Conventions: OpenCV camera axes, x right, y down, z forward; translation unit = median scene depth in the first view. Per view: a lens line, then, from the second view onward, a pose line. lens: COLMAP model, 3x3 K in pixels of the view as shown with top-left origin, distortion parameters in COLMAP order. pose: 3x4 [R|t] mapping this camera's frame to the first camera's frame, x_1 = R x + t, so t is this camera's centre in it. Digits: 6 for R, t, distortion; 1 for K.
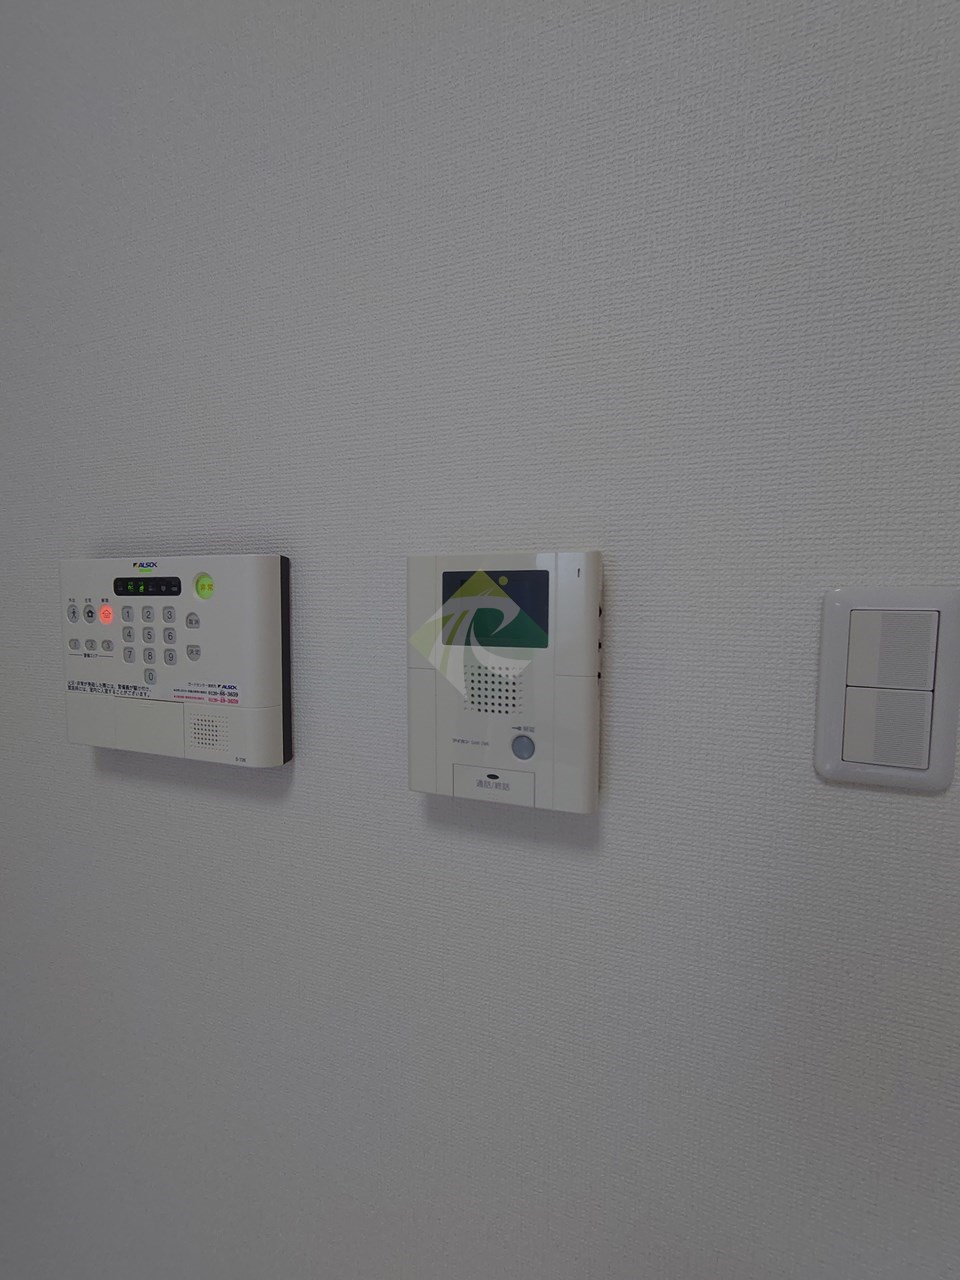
lens RADIAL K [[554.4, 0, 483.3], [0, 554.4, 639.9], [0, 0, 1]] dist [-0.001076, -0.000045]
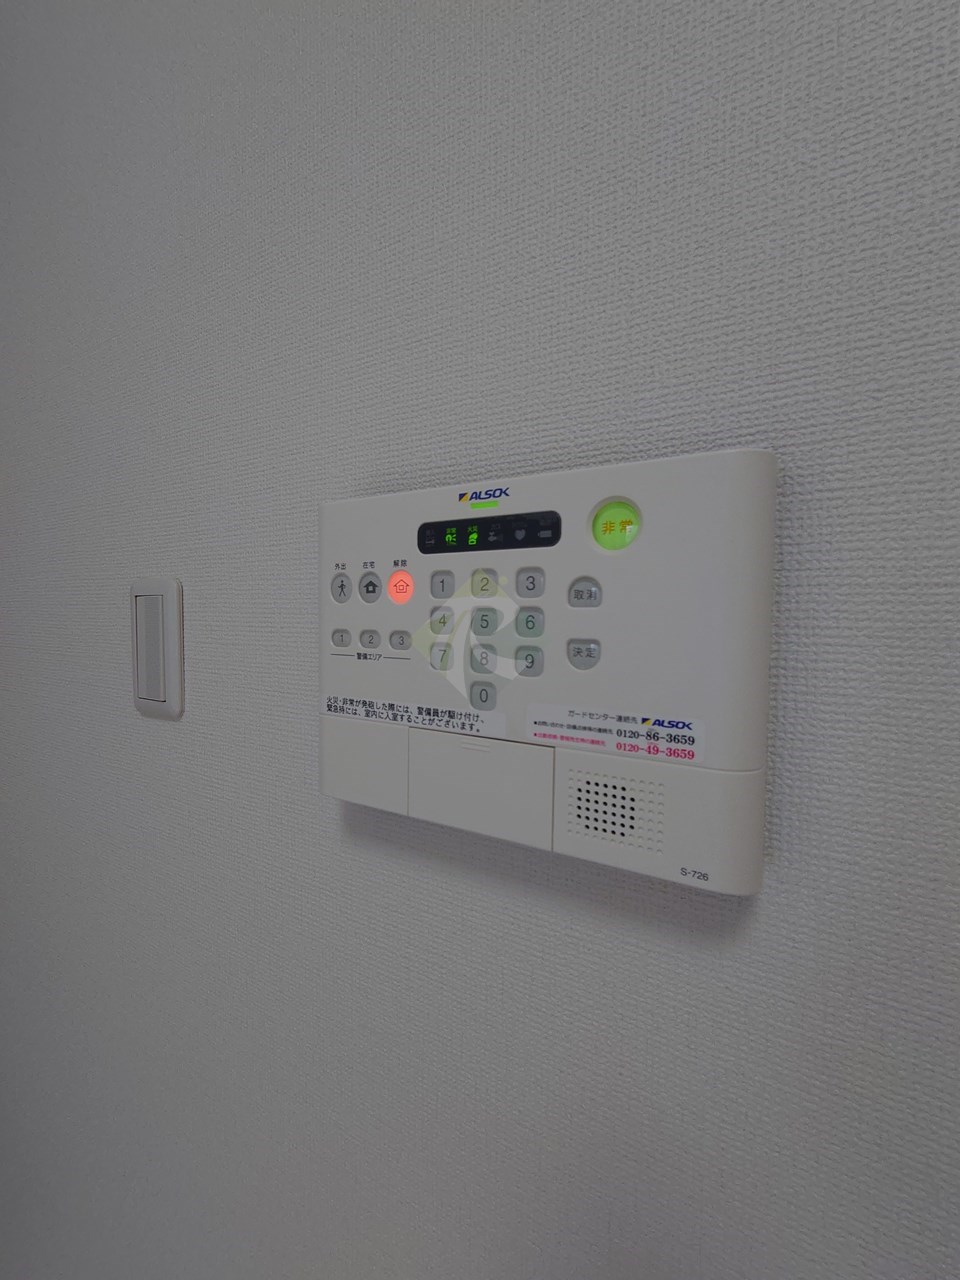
lens RADIAL K [[554.4, 0, 475.2], [0, 554.4, 640.3], [0, 0, 1]] dist [-0.001076, -0.000045]
pose [[0.982188, 0.013661, -0.187402, -0.514192], [-0.018758, 0.999500, -0.025450, 0.025334], [0.186961, 0.028512, 0.981954, 0.457788]]
